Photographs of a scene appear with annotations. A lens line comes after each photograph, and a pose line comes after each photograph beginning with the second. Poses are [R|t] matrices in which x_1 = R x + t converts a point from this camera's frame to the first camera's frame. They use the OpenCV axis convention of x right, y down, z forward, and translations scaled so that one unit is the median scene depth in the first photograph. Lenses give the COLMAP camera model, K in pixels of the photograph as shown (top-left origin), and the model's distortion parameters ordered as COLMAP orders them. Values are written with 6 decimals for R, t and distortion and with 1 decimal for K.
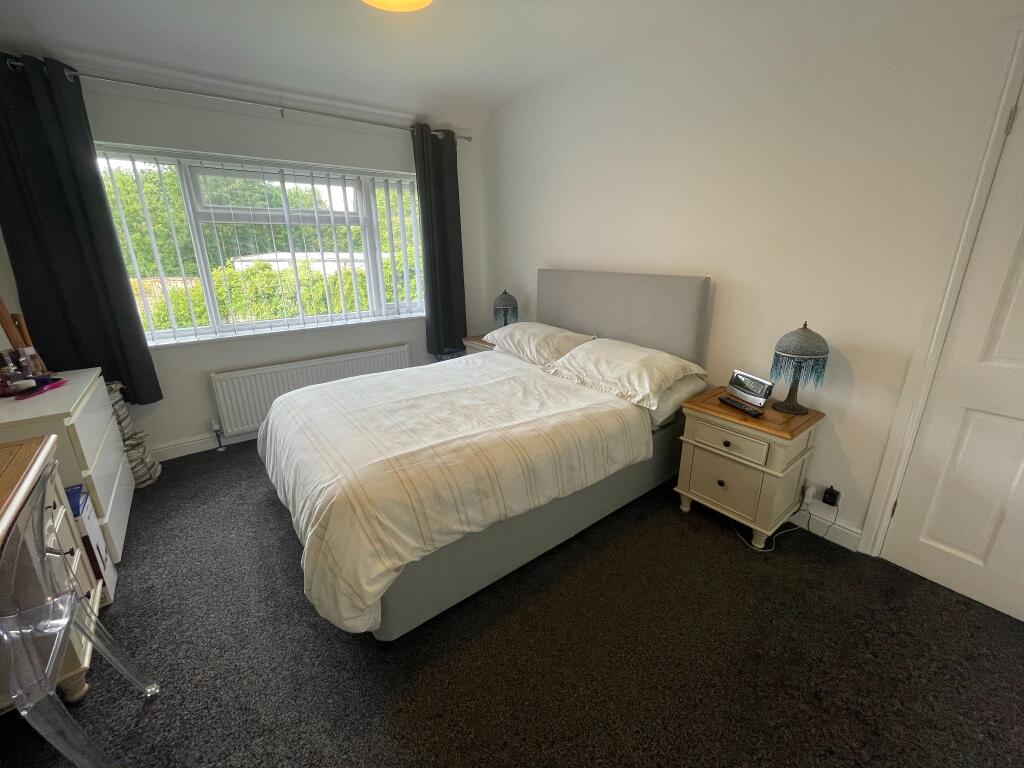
lens RADIAL K [[412.7, 0, 511.2], [0, 412.7, 373.9], [0, 0, 1]] dist [-0.001655, -0.000771]
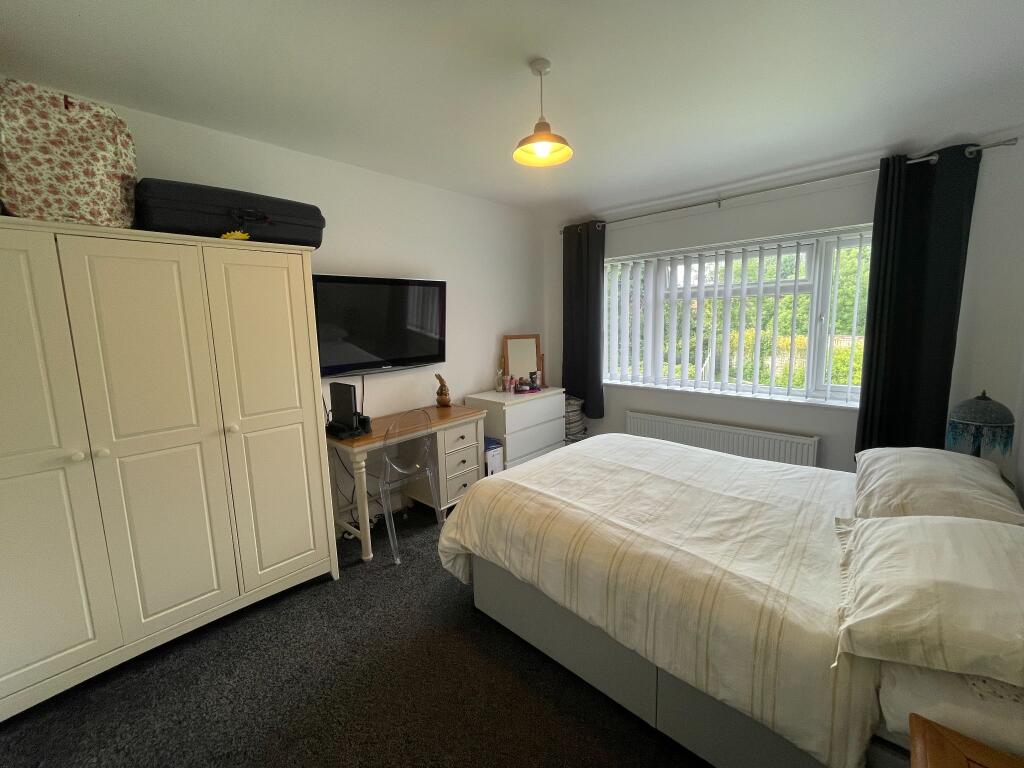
lens RADIAL K [[412.7, 0, 511.2], [0, 412.7, 373.9], [0, 0, 1]] dist [-0.001655, -0.000771]
pose [[0.167695, 0.133682, -0.976733, 0.702714], [-0.263751, 0.960731, 0.086208, -0.180338], [0.949902, 0.243158, 0.196369, 0.471932]]
